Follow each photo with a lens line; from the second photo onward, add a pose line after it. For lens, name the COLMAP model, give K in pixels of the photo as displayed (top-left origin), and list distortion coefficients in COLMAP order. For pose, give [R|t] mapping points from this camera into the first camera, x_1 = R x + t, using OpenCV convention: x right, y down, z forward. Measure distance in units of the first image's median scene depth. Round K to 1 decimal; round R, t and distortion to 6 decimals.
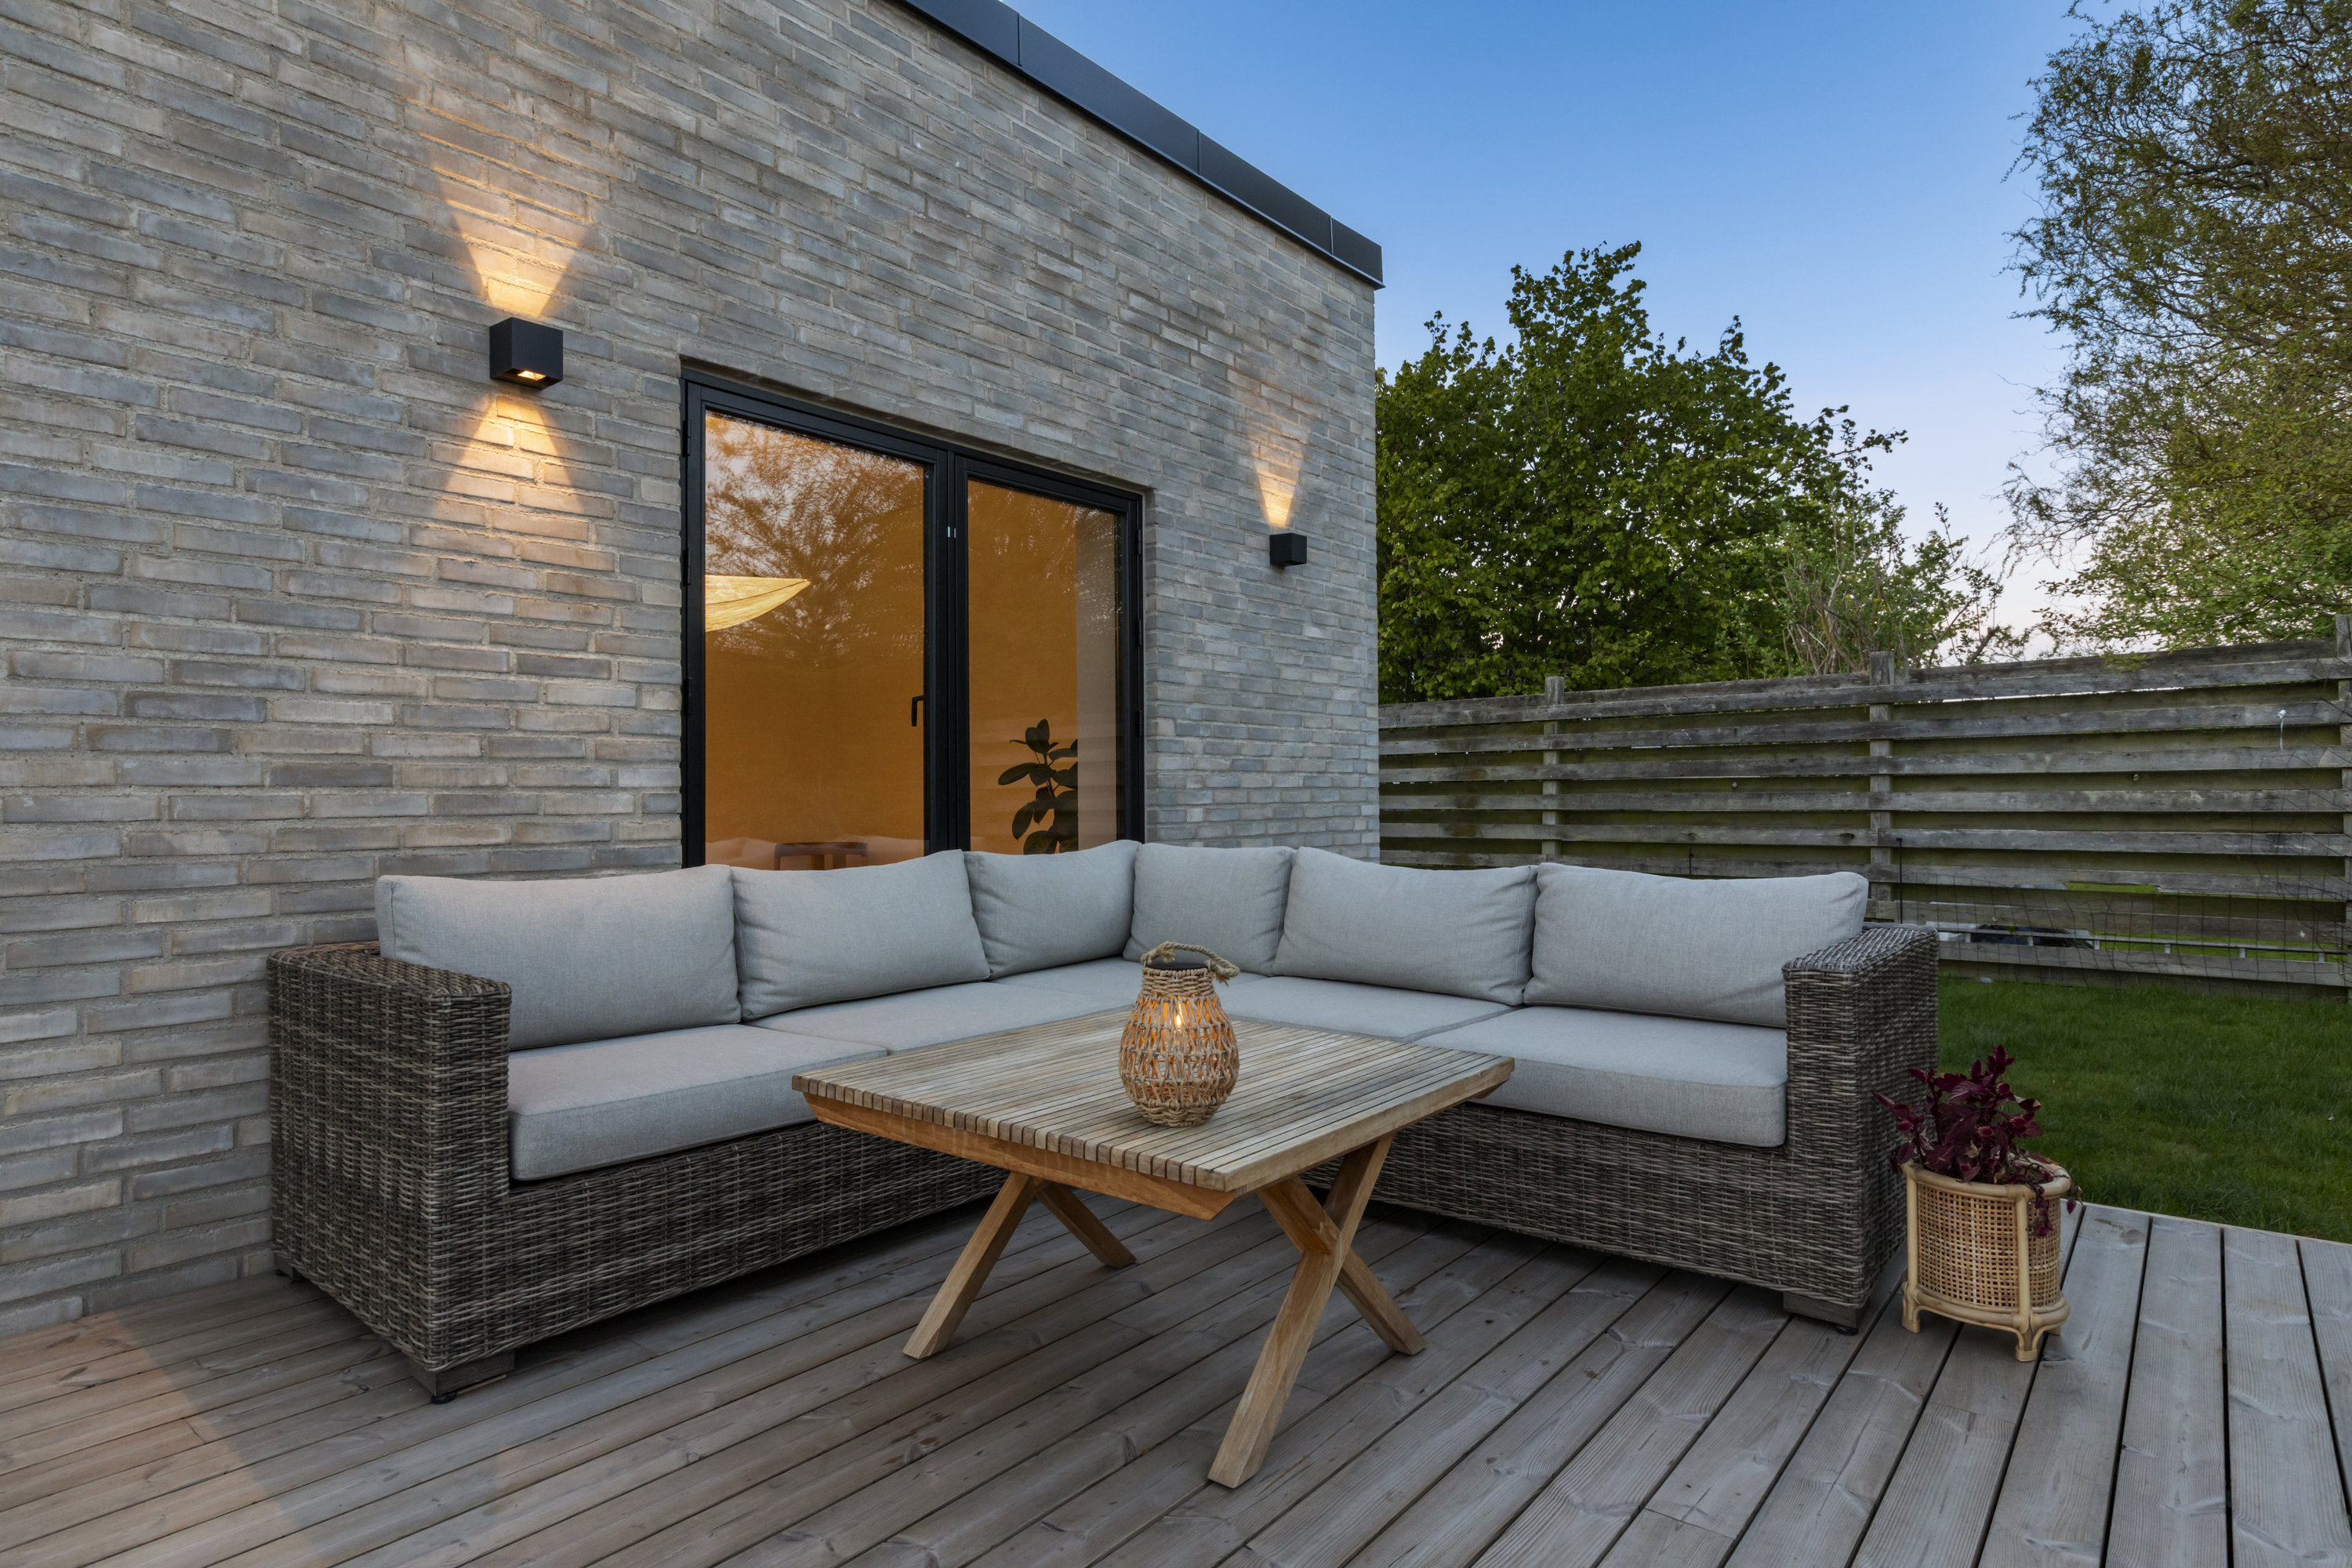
lens RADIAL K [[1281.2, 0, 1162.1], [0, 1281.2, 764.9], [0, 0, 1]] dist [0.001031, -0.001497]
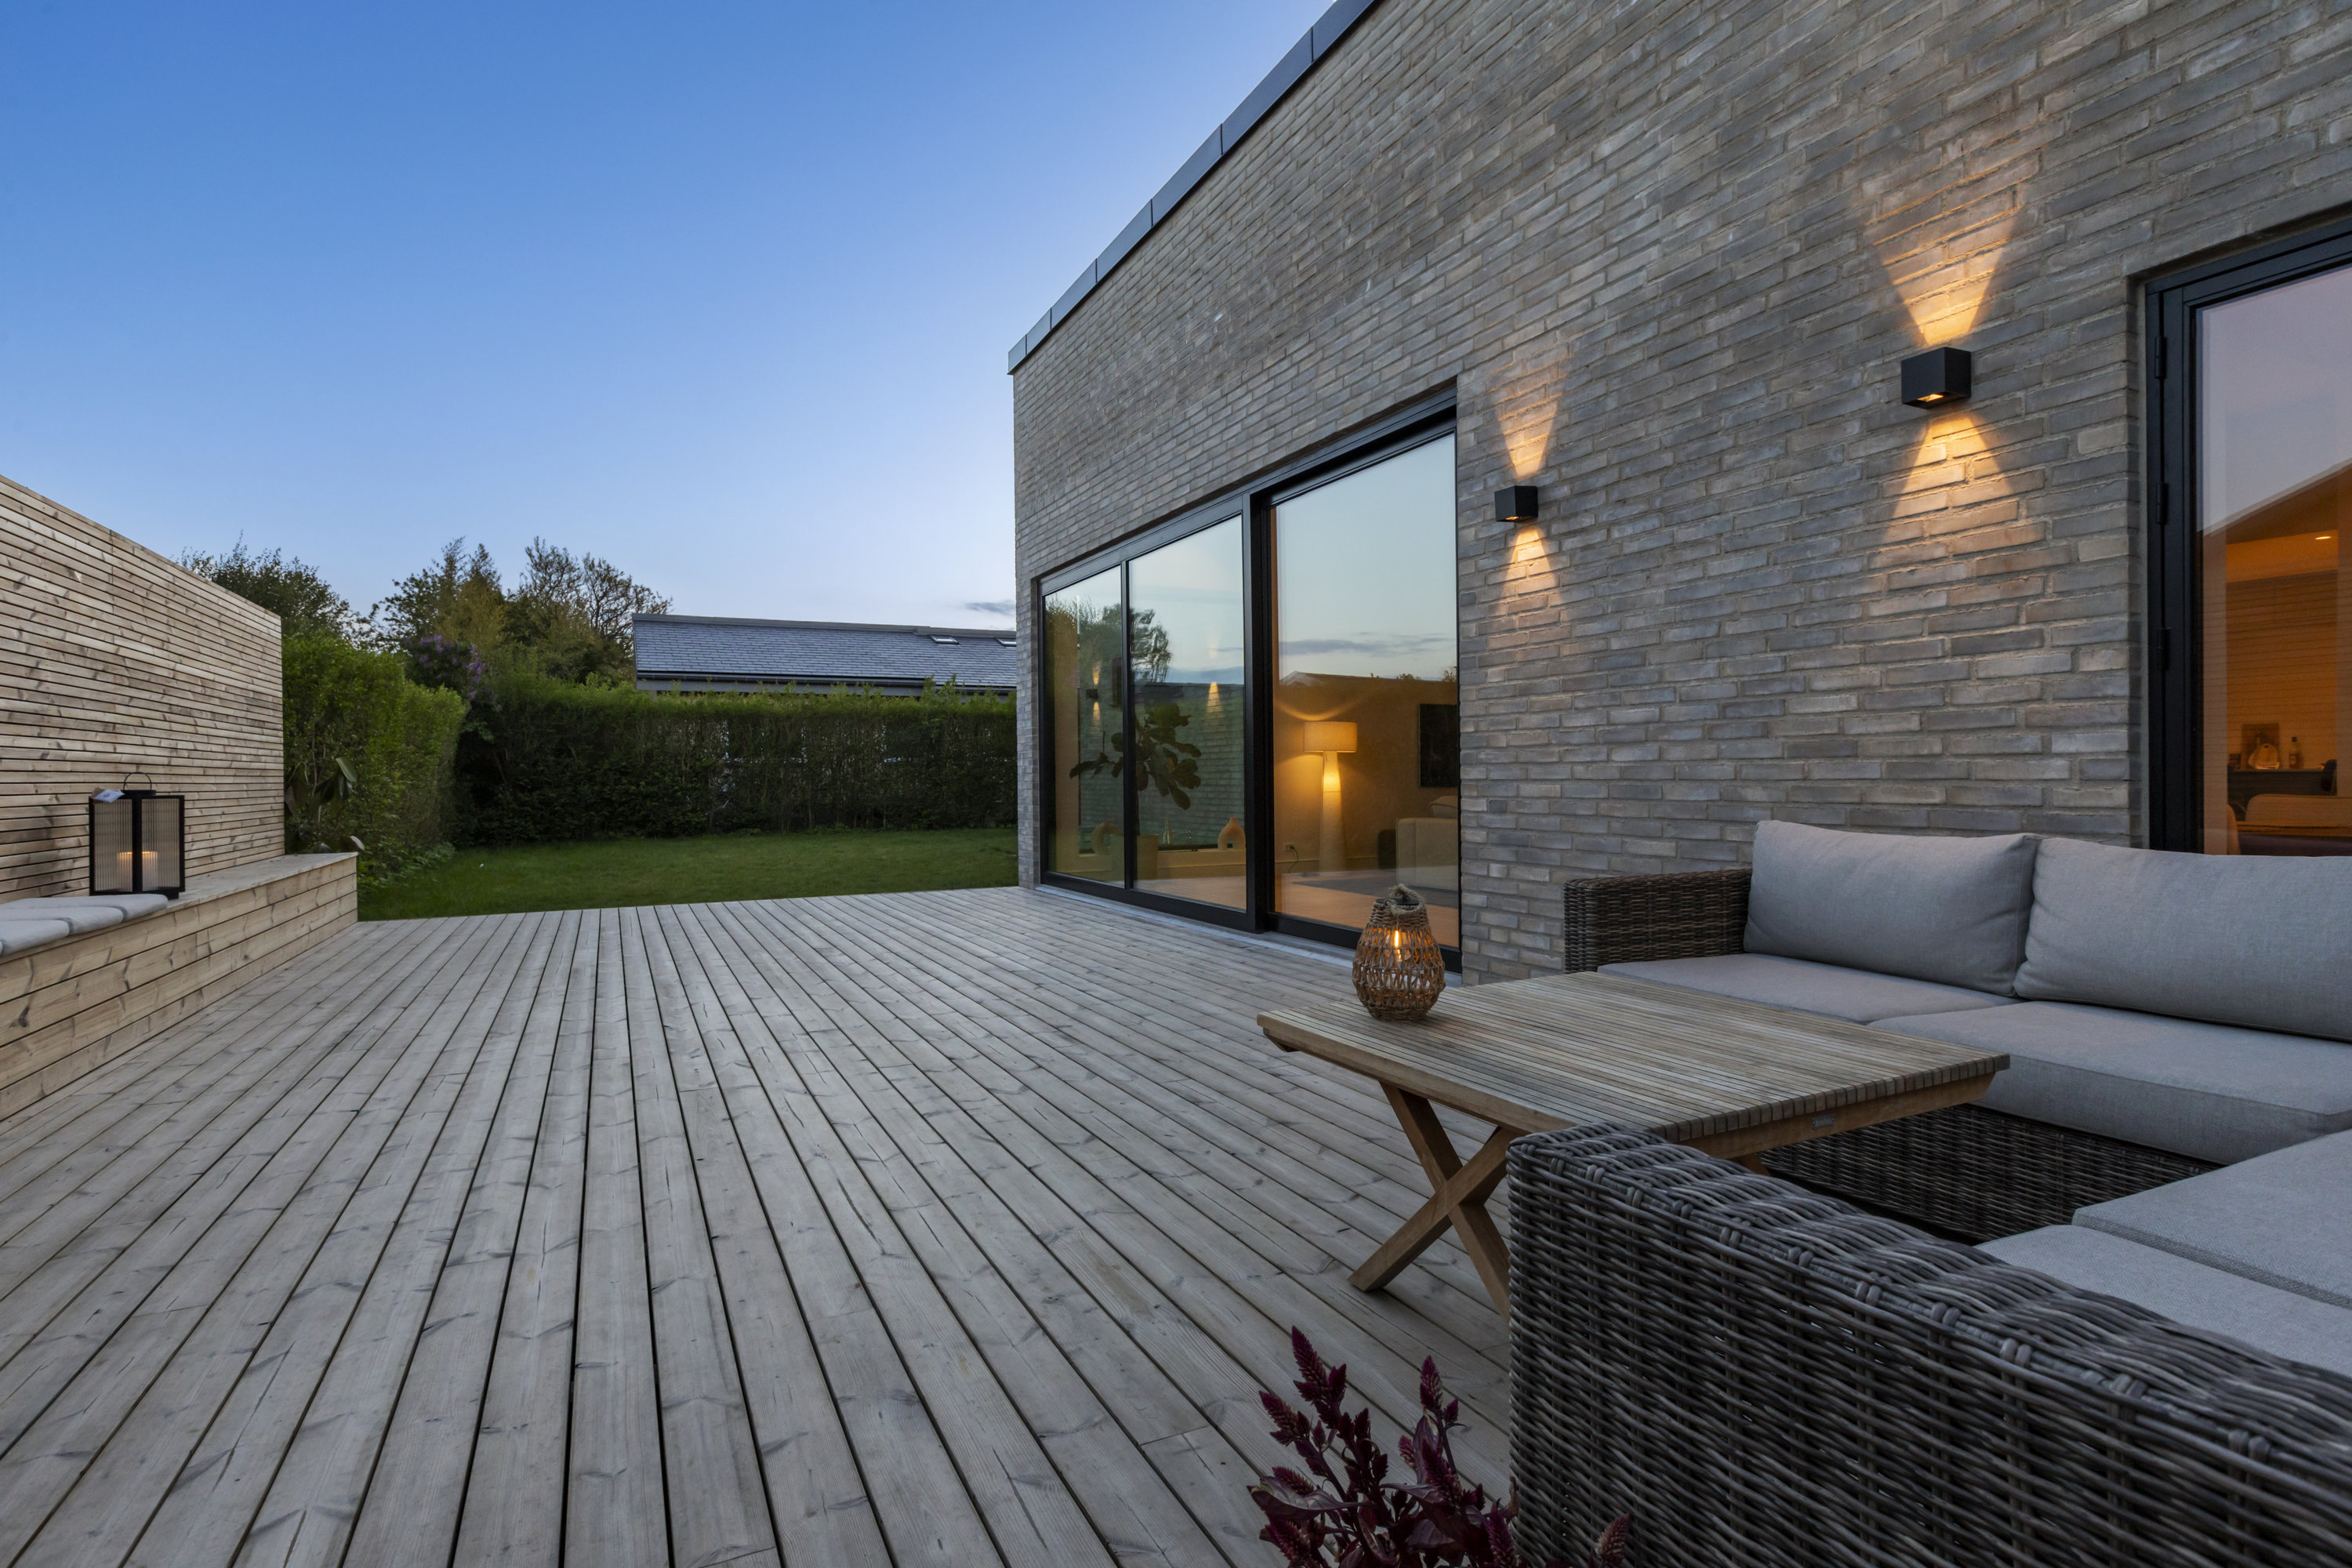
lens RADIAL K [[1145.0, 0, 1180.7], [0, 1145.0, 791.3], [0, 0, 1]] dist [-0.008050, 0.000303]
pose [[-0.408381, 0.018950, -0.912615, 0.530669], [0.030248, 0.999516, 0.007218, 0.015874], [0.912310, -0.024657, -0.408757, 0.582629]]
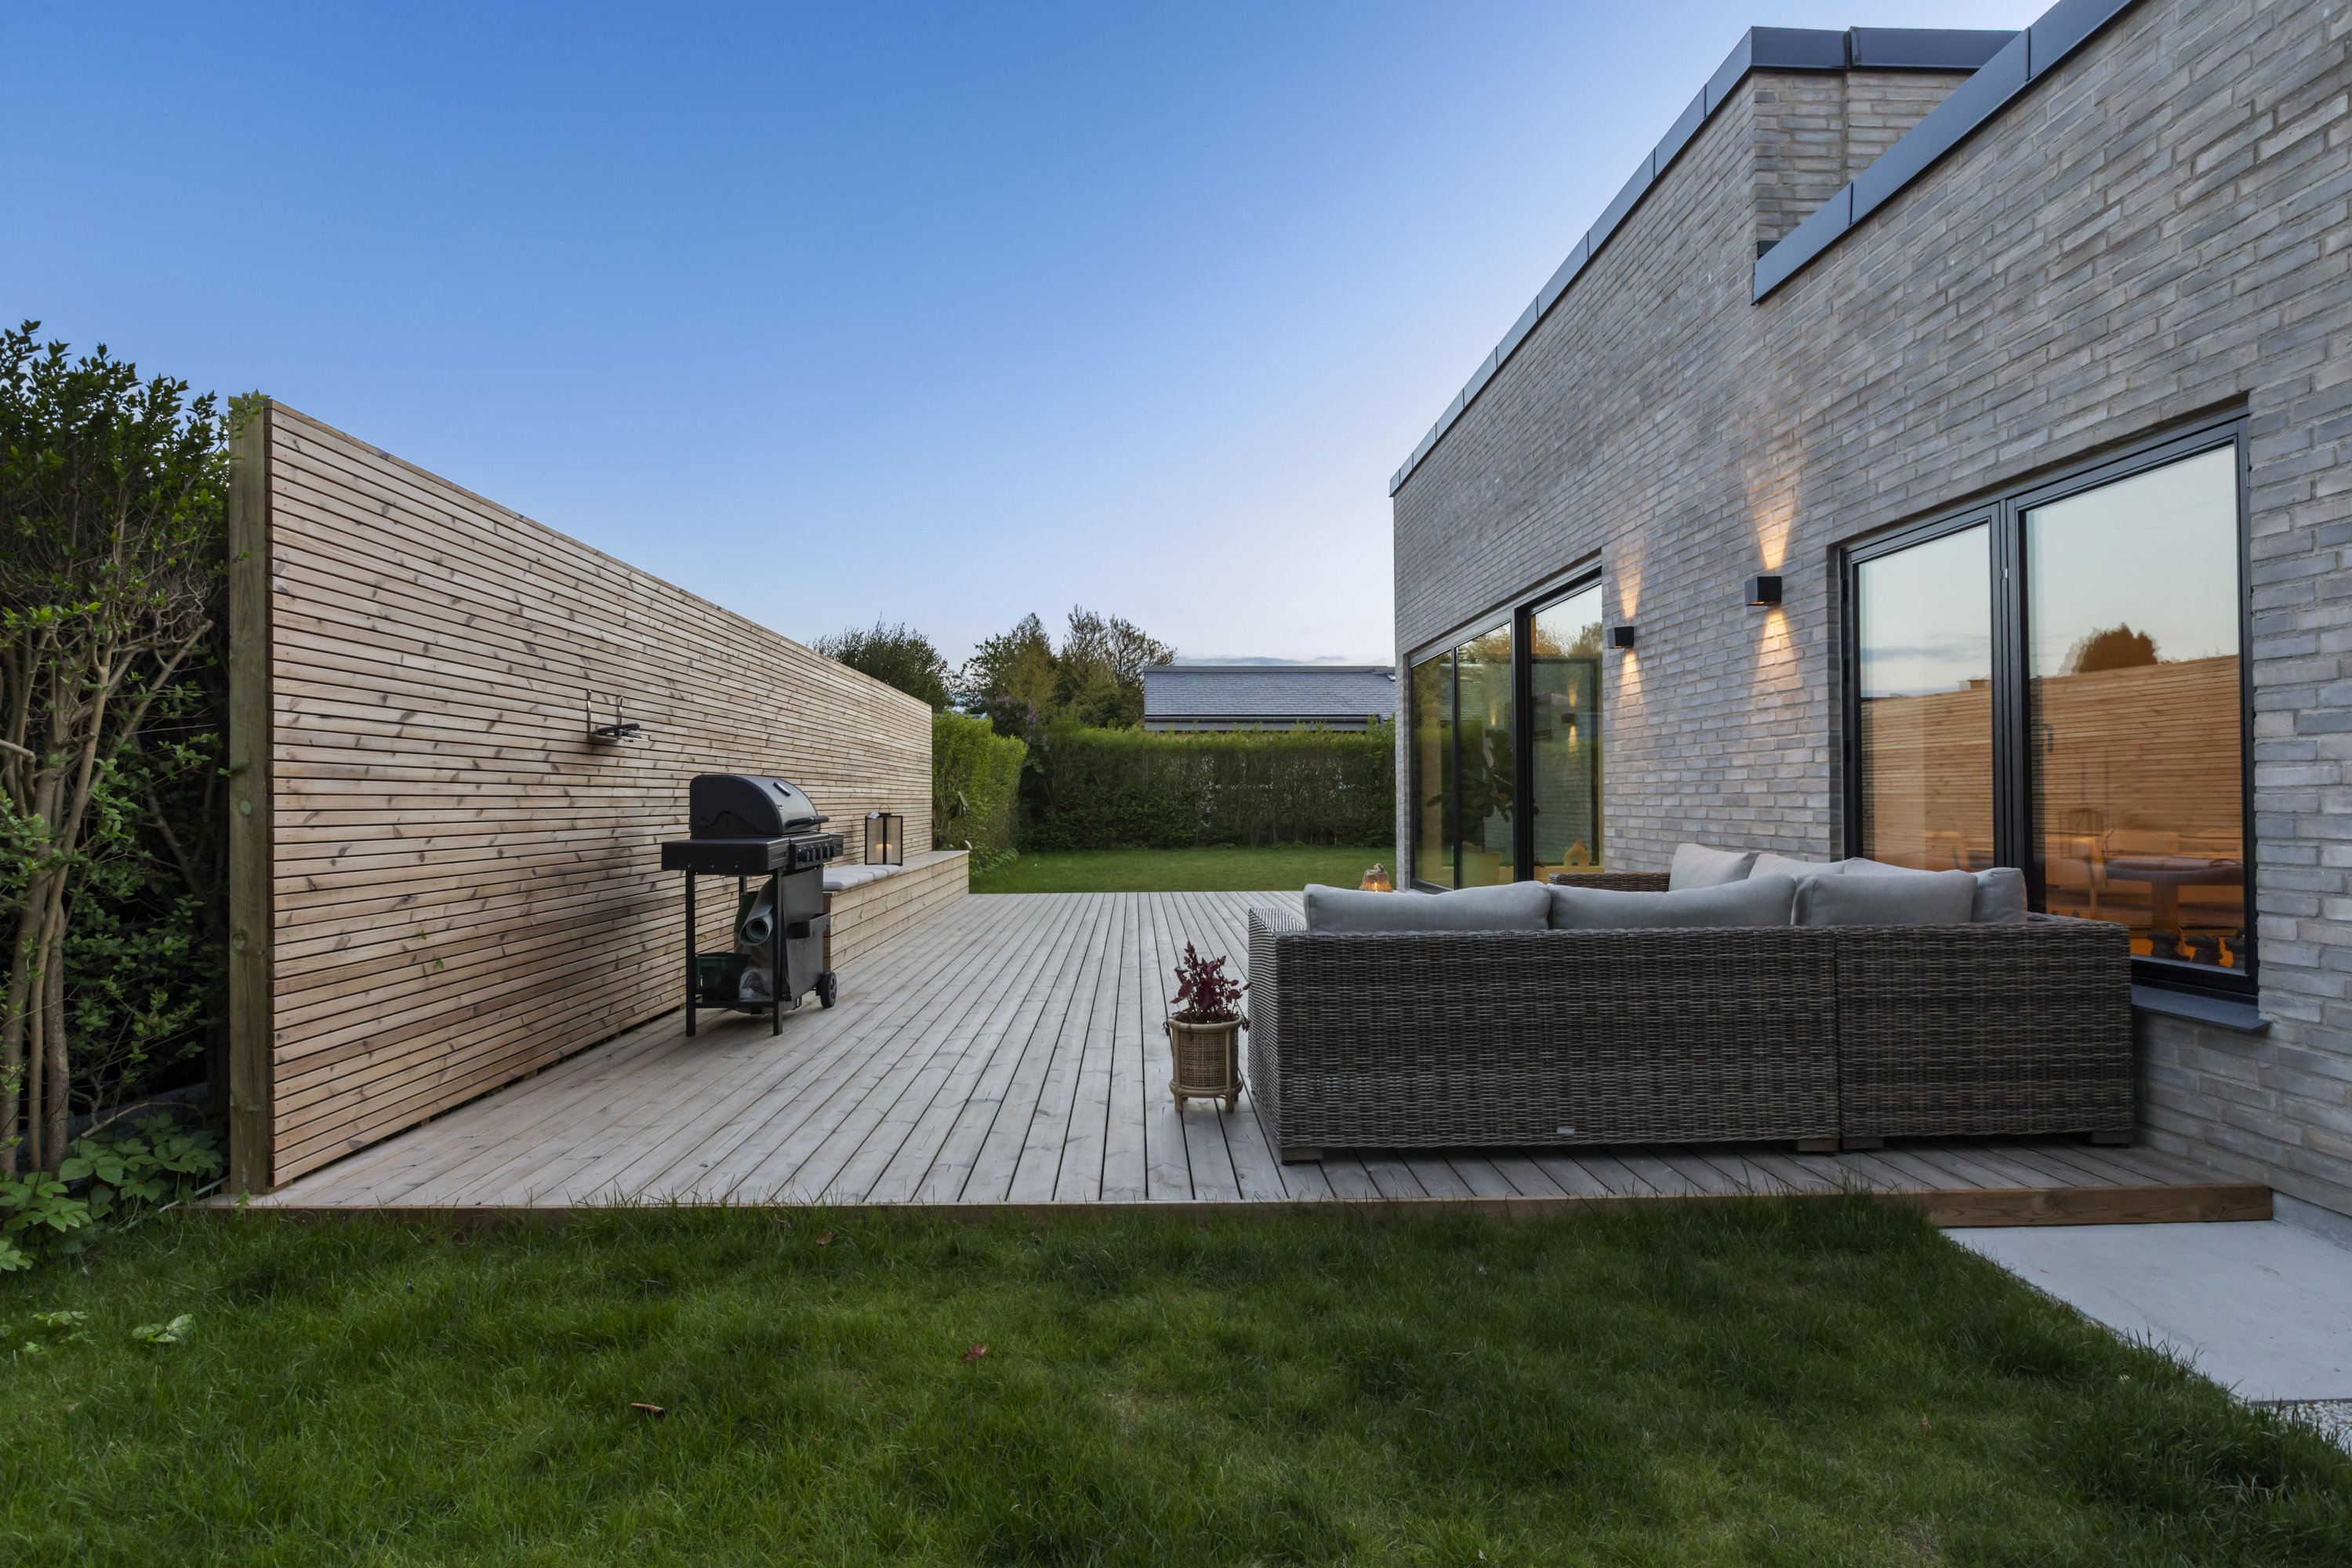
lens RADIAL K [[1145.0, 0, 1208.4], [0, 1145.0, 783.0], [0, 0, 1]] dist [-0.008050, 0.000303]
pose [[-0.730815, -0.004703, -0.682560, 0.998186], [0.020152, 0.999392, -0.028463, 0.009183], [0.682278, -0.034556, -0.730275, 1.254064]]
